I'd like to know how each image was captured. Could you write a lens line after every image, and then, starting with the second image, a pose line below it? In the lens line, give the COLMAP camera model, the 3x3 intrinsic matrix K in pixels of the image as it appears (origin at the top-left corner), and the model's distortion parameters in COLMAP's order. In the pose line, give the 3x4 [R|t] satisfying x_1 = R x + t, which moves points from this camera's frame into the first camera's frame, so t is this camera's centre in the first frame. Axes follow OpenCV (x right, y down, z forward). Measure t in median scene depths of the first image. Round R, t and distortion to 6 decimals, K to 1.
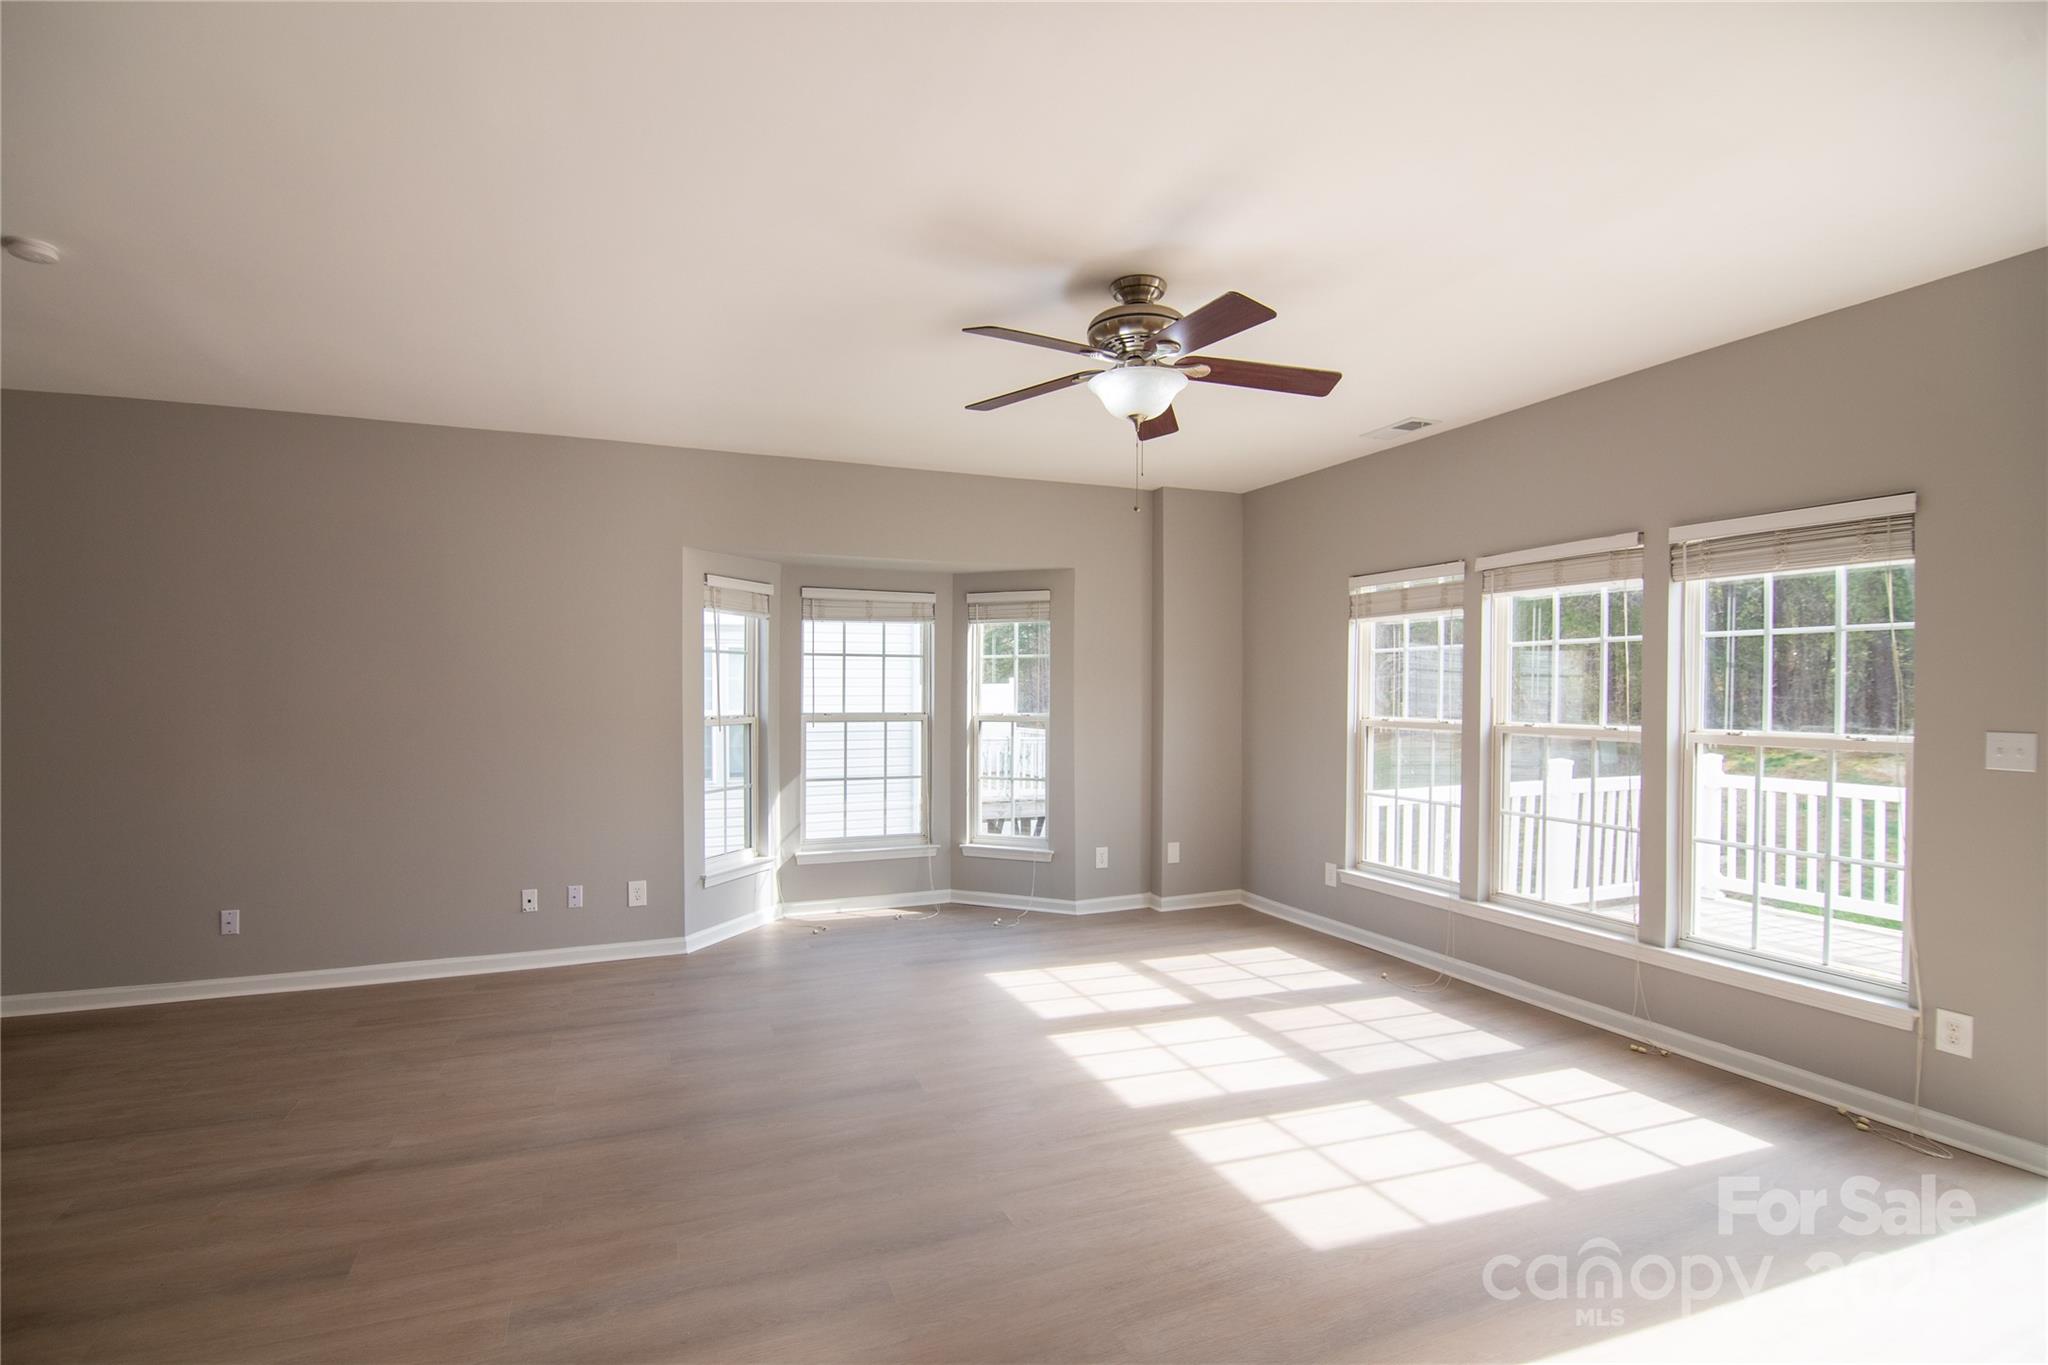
lens RADIAL K [[934.3, 0, 1011.5], [0, 934.3, 716.8], [0, 0, 1]] dist [-0.012941, -0.002166]
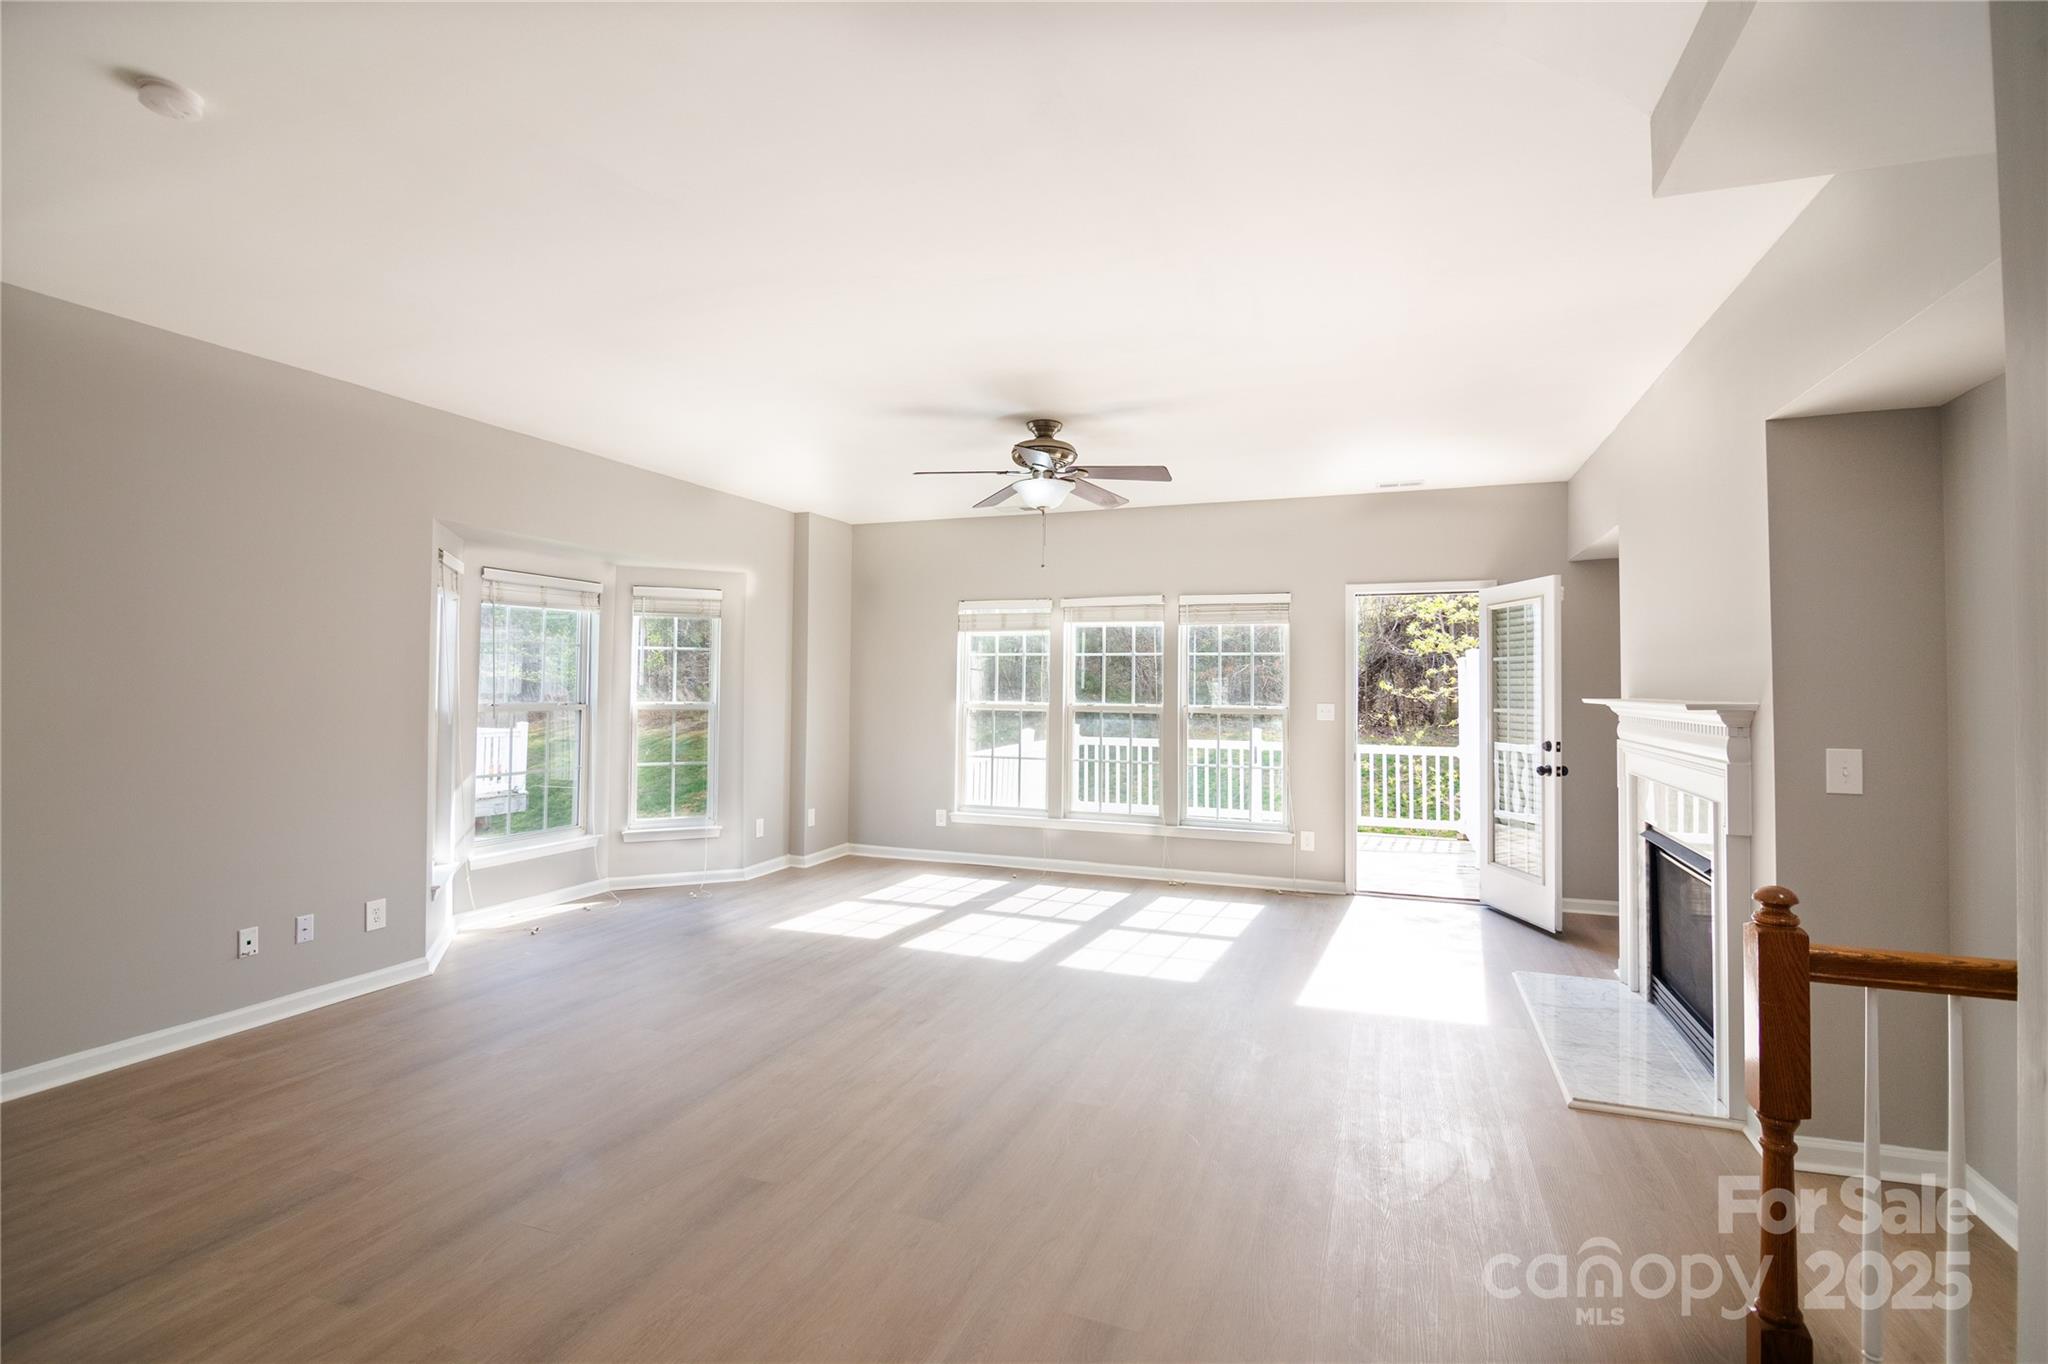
lens RADIAL K [[934.3, 0, 1024.6], [0, 934.3, 693.4], [0, 0, 1]] dist [-0.012941, -0.002166]
pose [[0.682694, -0.002335, 0.730701, -0.618306], [0.012879, 0.999878, -0.008838, 0.001432], [-0.730591, 0.015444, 0.682640, -0.021959]]
